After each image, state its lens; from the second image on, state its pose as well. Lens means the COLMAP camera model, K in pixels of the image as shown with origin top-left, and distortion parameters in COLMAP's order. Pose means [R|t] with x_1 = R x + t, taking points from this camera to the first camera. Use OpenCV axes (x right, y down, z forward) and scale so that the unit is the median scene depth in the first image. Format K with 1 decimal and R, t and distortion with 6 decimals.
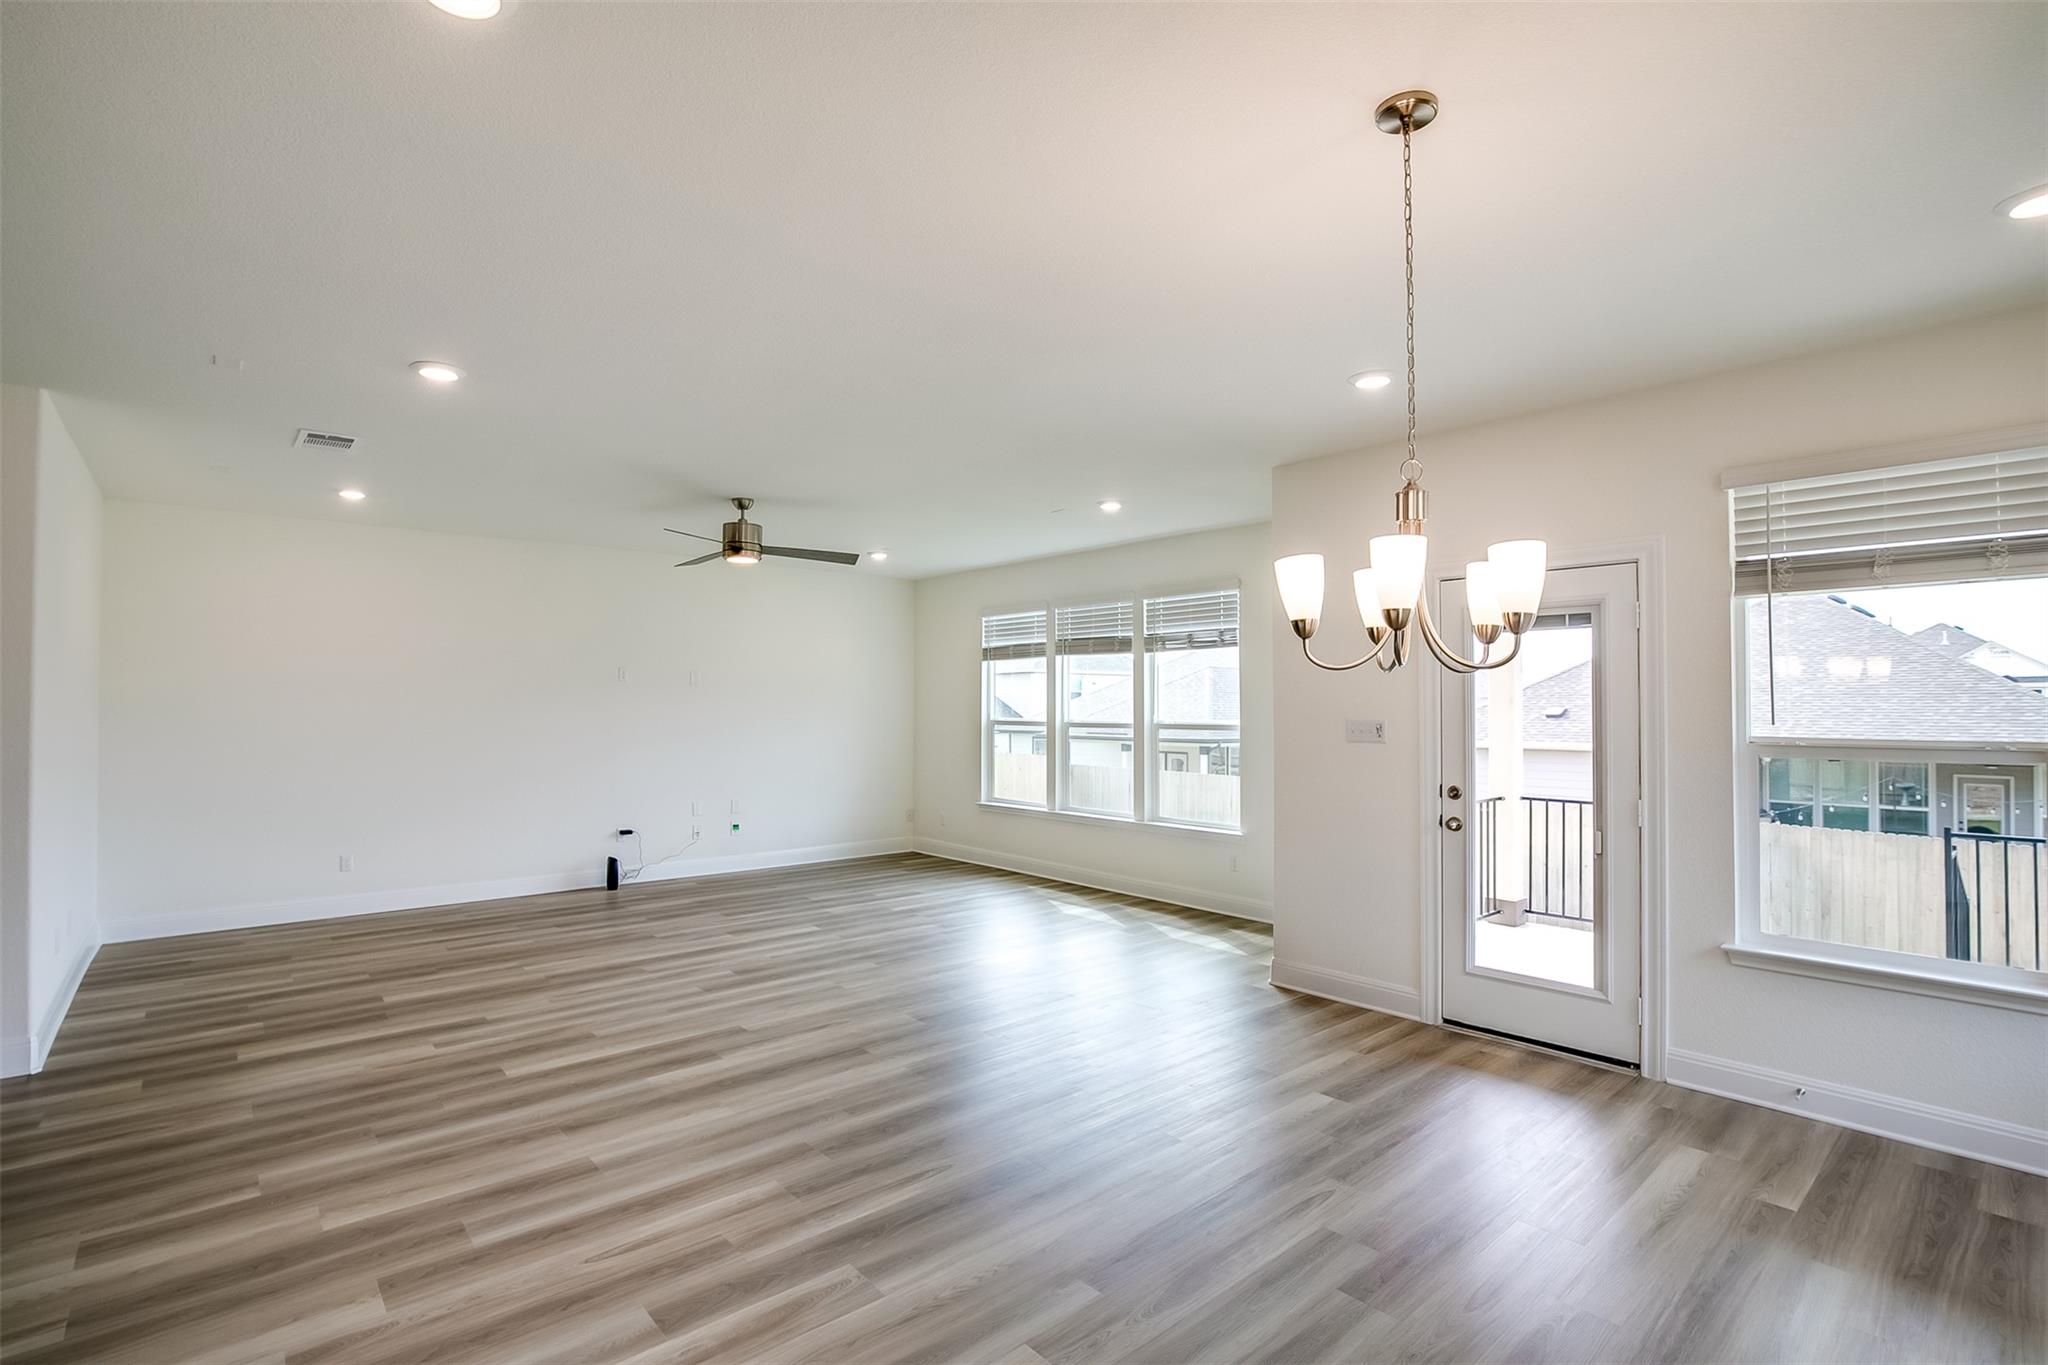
lens RADIAL K [[957.5, 0, 1019.2], [0, 957.5, 685.3], [0, 0, 1]] dist [-0.034745, 0.000684]
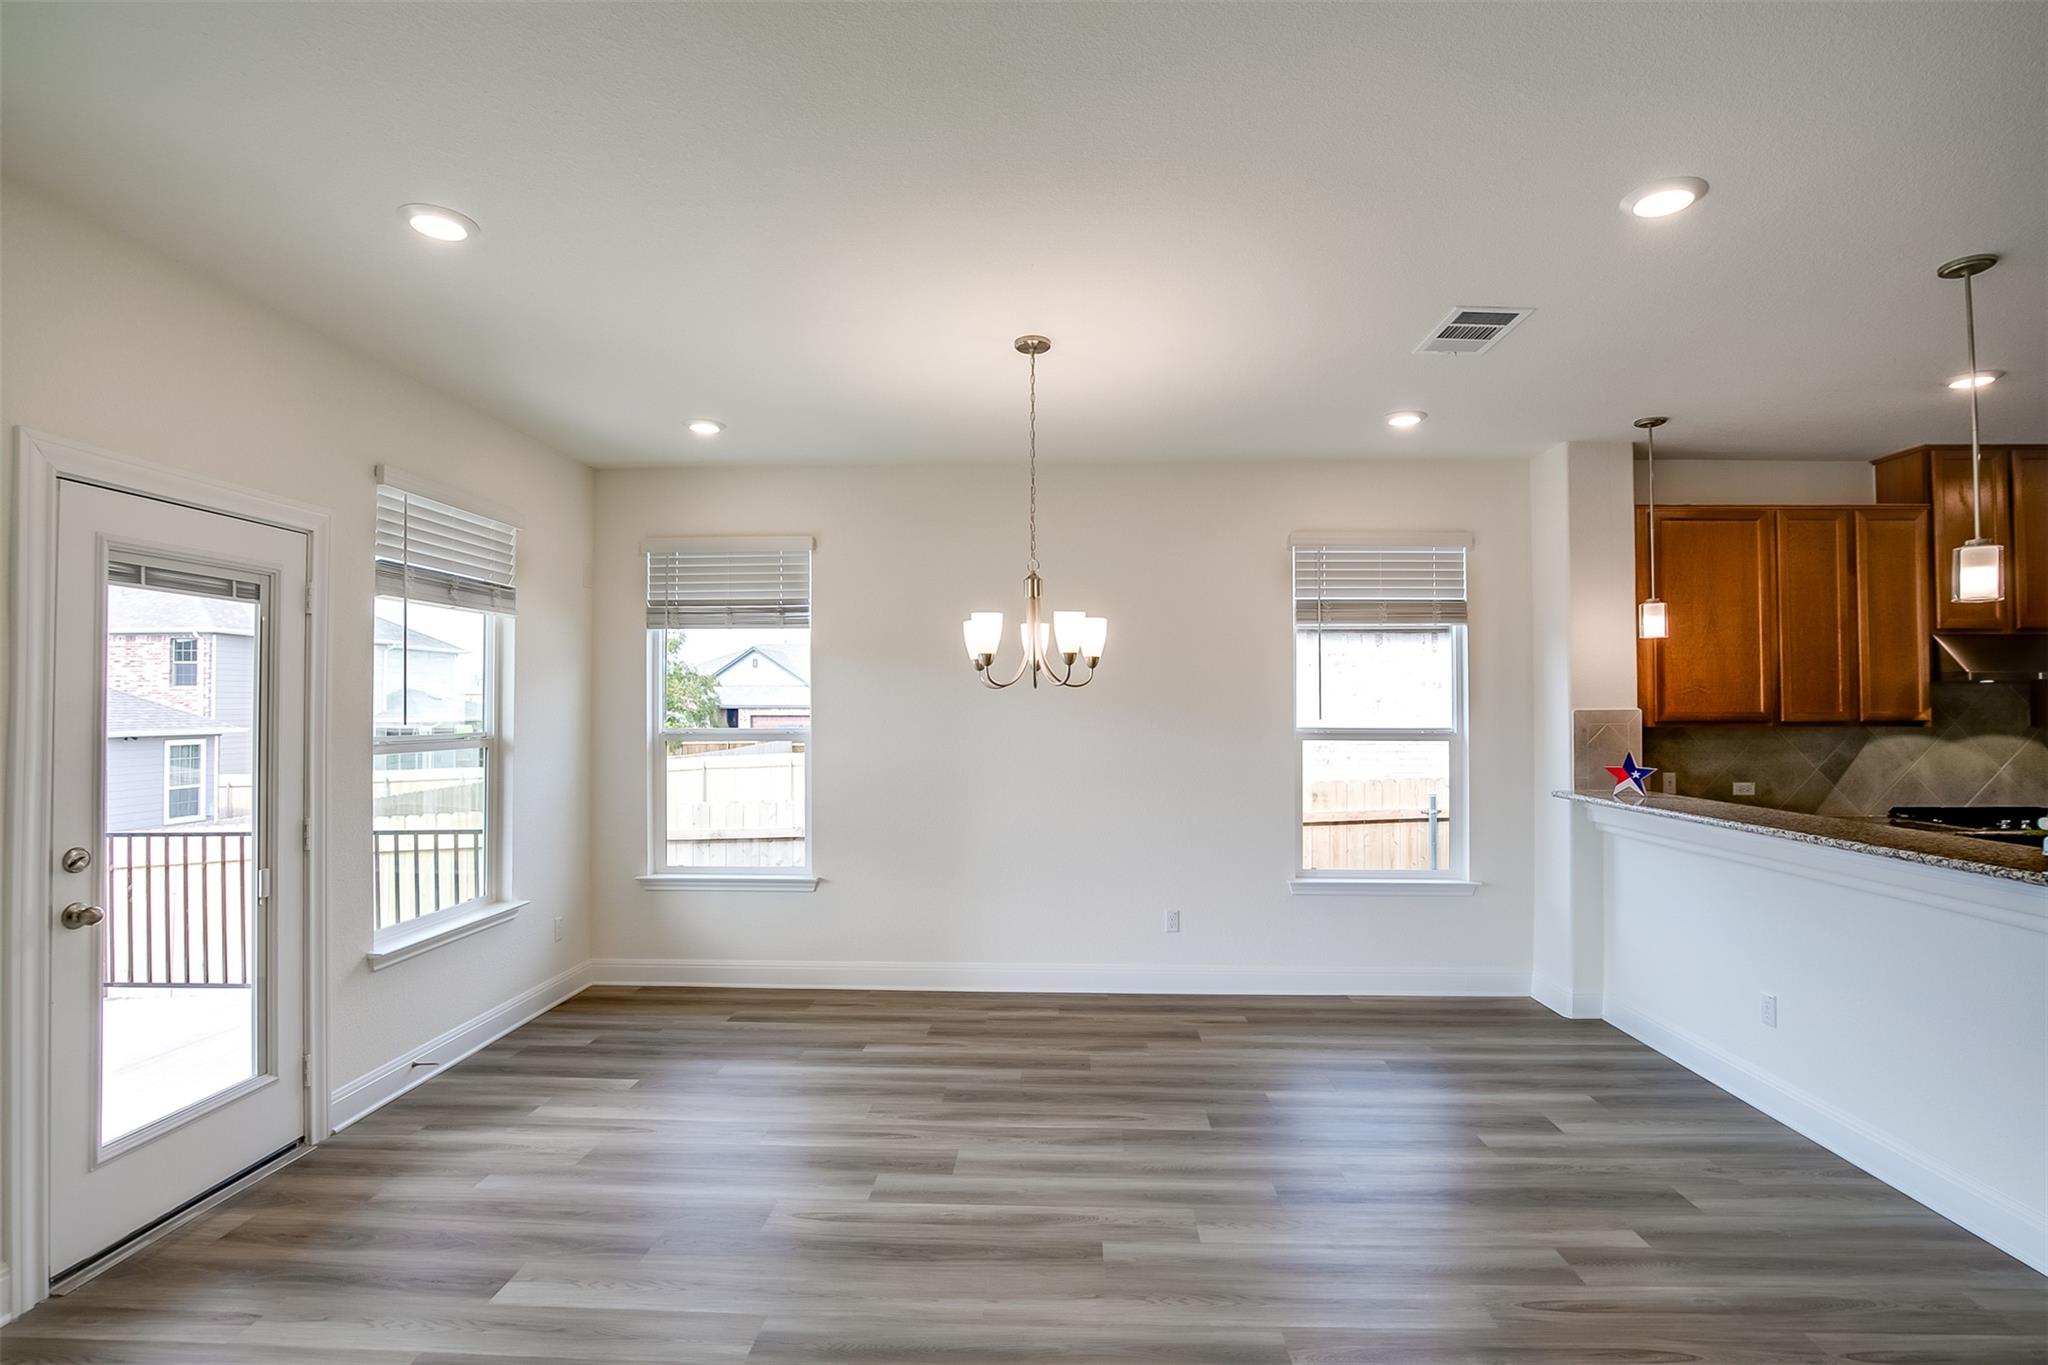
lens RADIAL K [[952.2, 0, 1034.5], [0, 952.2, 688.6], [0, 0, 1]] dist [-0.040230, 0.008494]
pose [[-0.730038, 0.010978, 0.683318, -0.253839], [-0.016375, 0.999303, -0.033550, 0.015551], [-0.683210, -0.035682, -0.729349, 0.780035]]
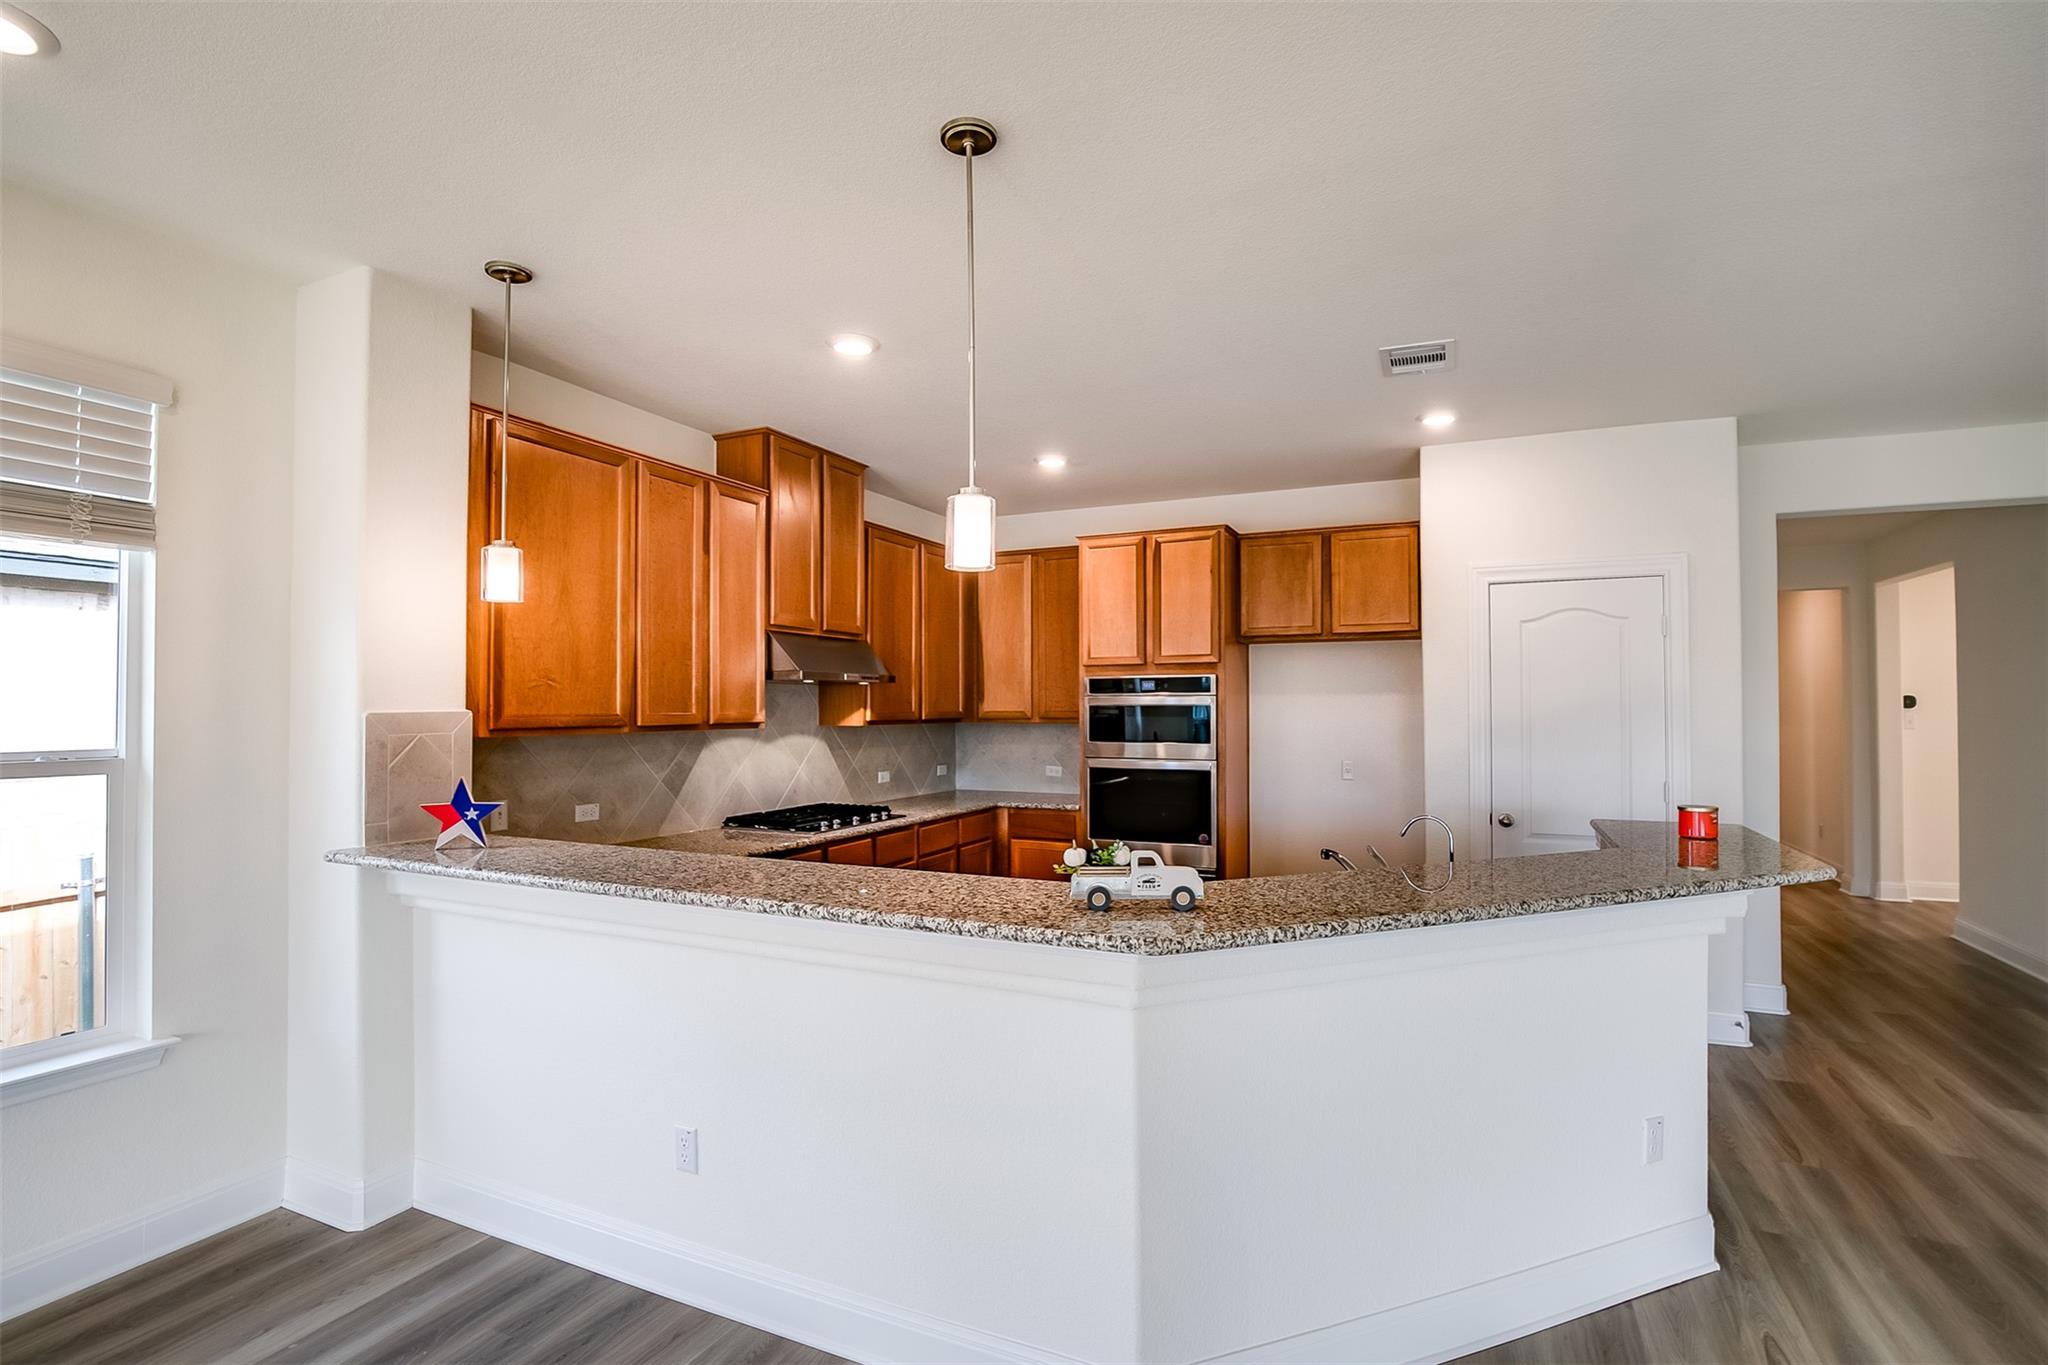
lens RADIAL K [[952.2, 0, 1034.5], [0, 952.2, 688.6], [0, 0, 1]] dist [-0.040230, 0.008494]
pose [[-0.909028, -0.007312, -0.416671, -0.153387], [0.010204, 0.999156, -0.039795, 0.009643], [0.416610, -0.040426, -0.908186, 0.458787]]
